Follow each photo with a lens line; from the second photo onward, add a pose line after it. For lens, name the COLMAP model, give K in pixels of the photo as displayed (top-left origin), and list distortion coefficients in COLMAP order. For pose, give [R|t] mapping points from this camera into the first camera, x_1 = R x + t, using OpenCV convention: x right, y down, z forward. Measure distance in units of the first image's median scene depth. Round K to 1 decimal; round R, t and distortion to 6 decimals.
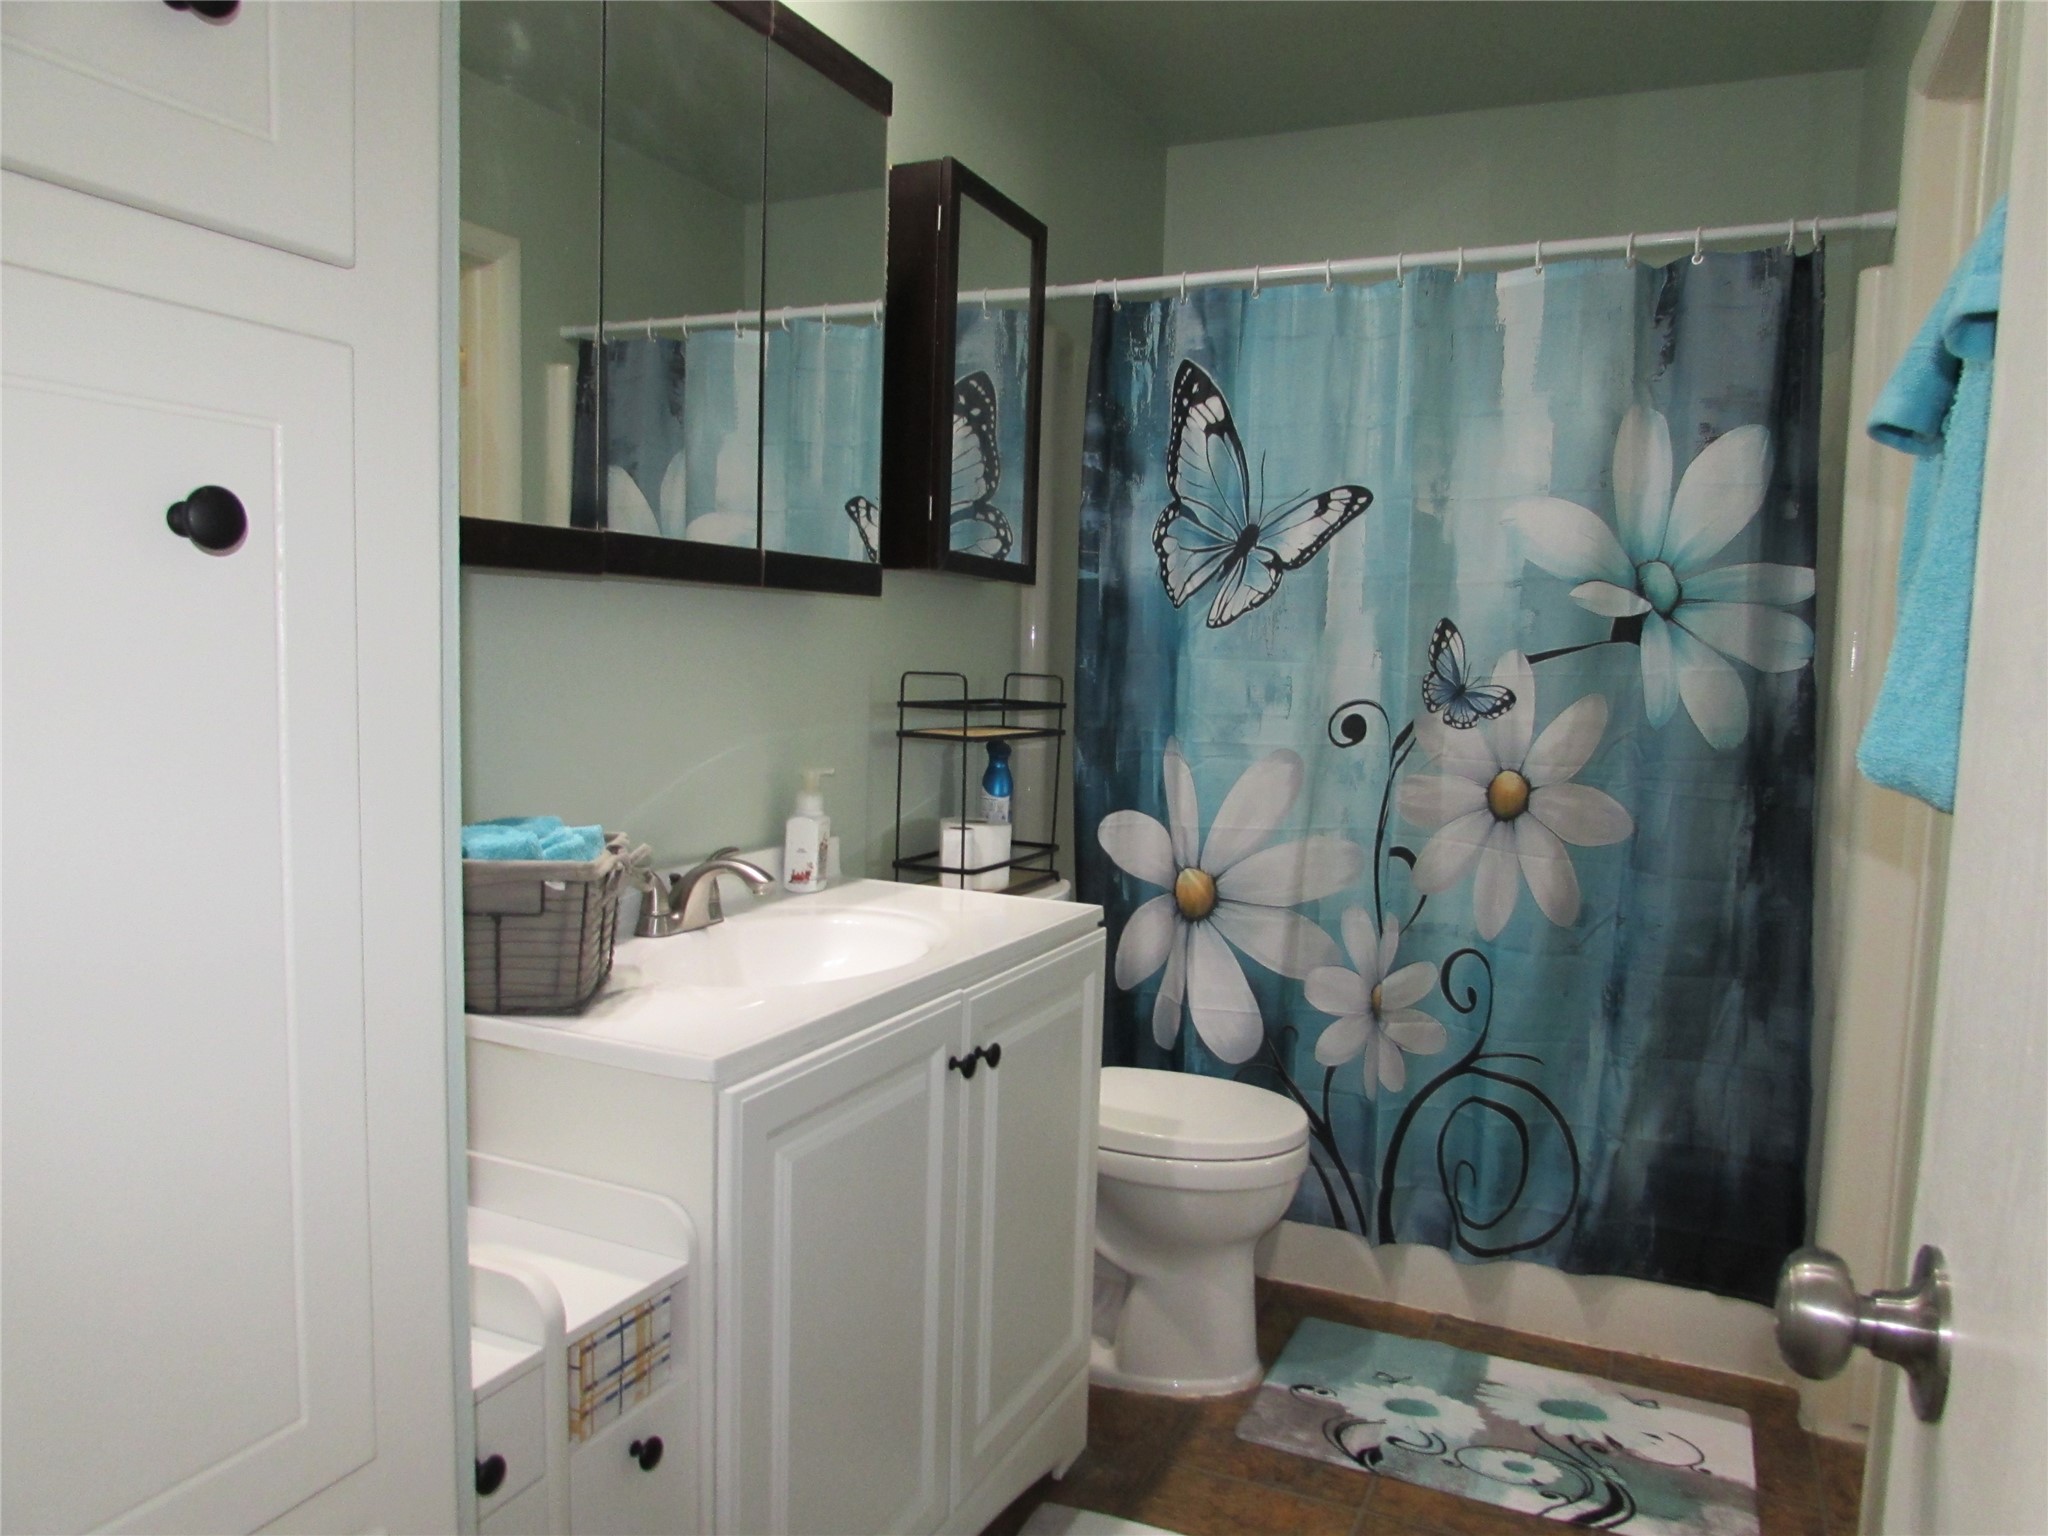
lens RADIAL K [[1449.6, 0, 1022.2], [0, 1449.6, 778.8], [0, 0, 1]] dist [-0.038968, 0.015271]
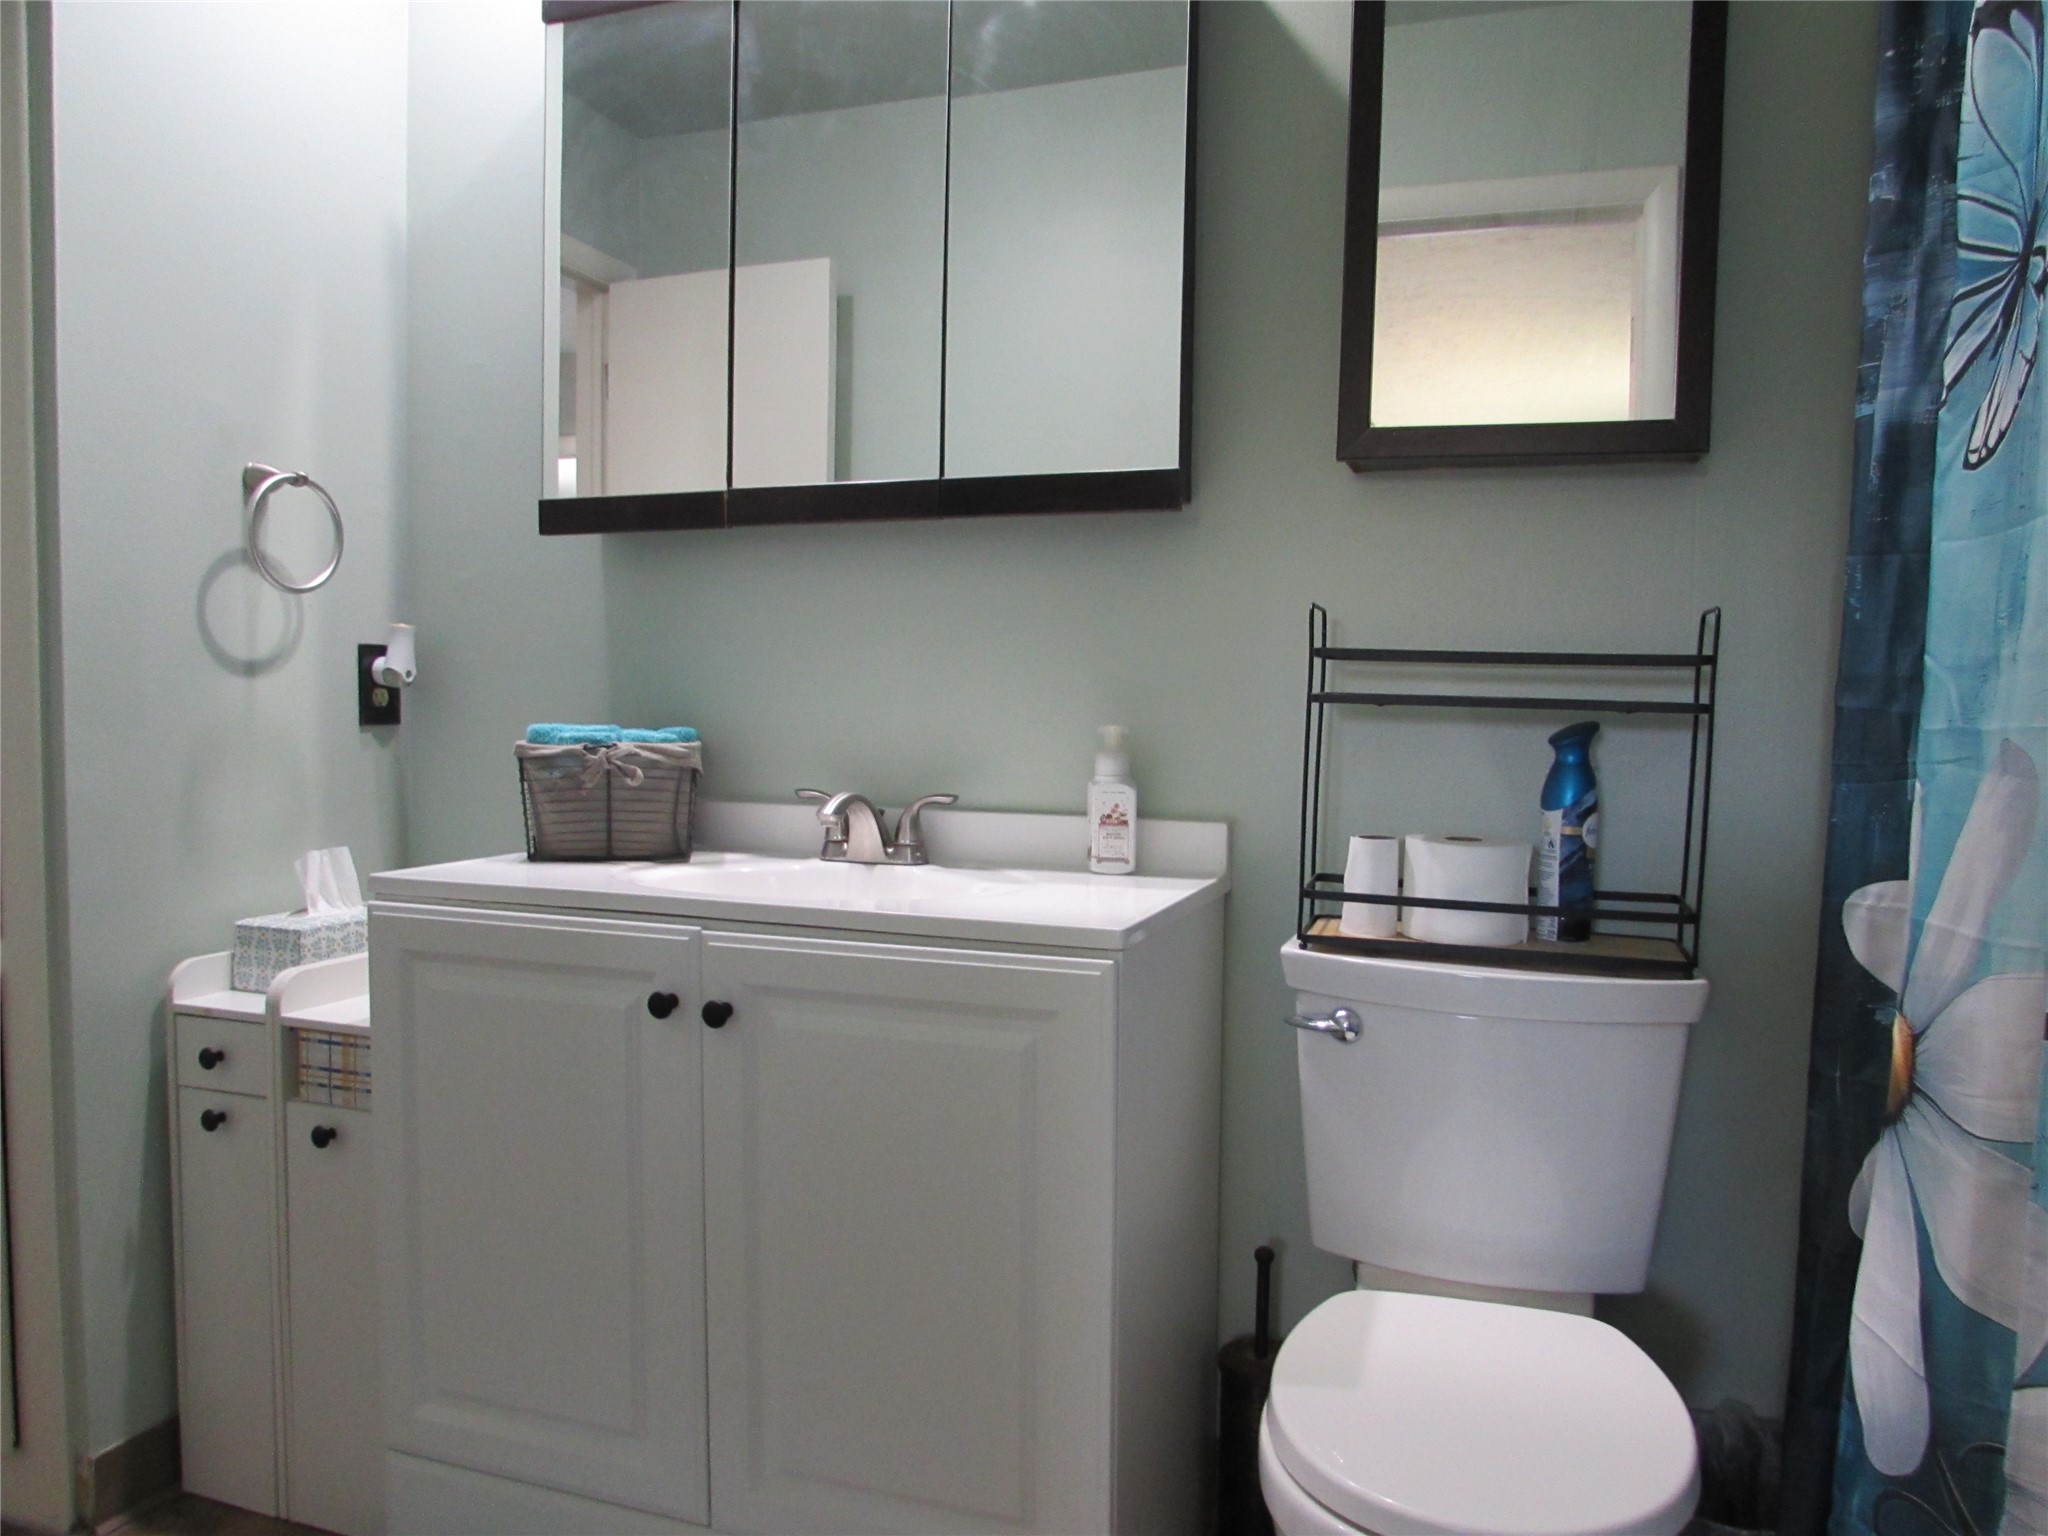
lens RADIAL K [[1449.6, 0, 1023.7], [0, 1449.6, 765.3], [0, 0, 1]] dist [-0.038968, 0.015271]
pose [[0.080130, 0.018274, -0.996617, 1.074207], [-0.100272, 0.994908, 0.010180, 0.018178], [0.991728, 0.099117, 0.081554, 1.372868]]
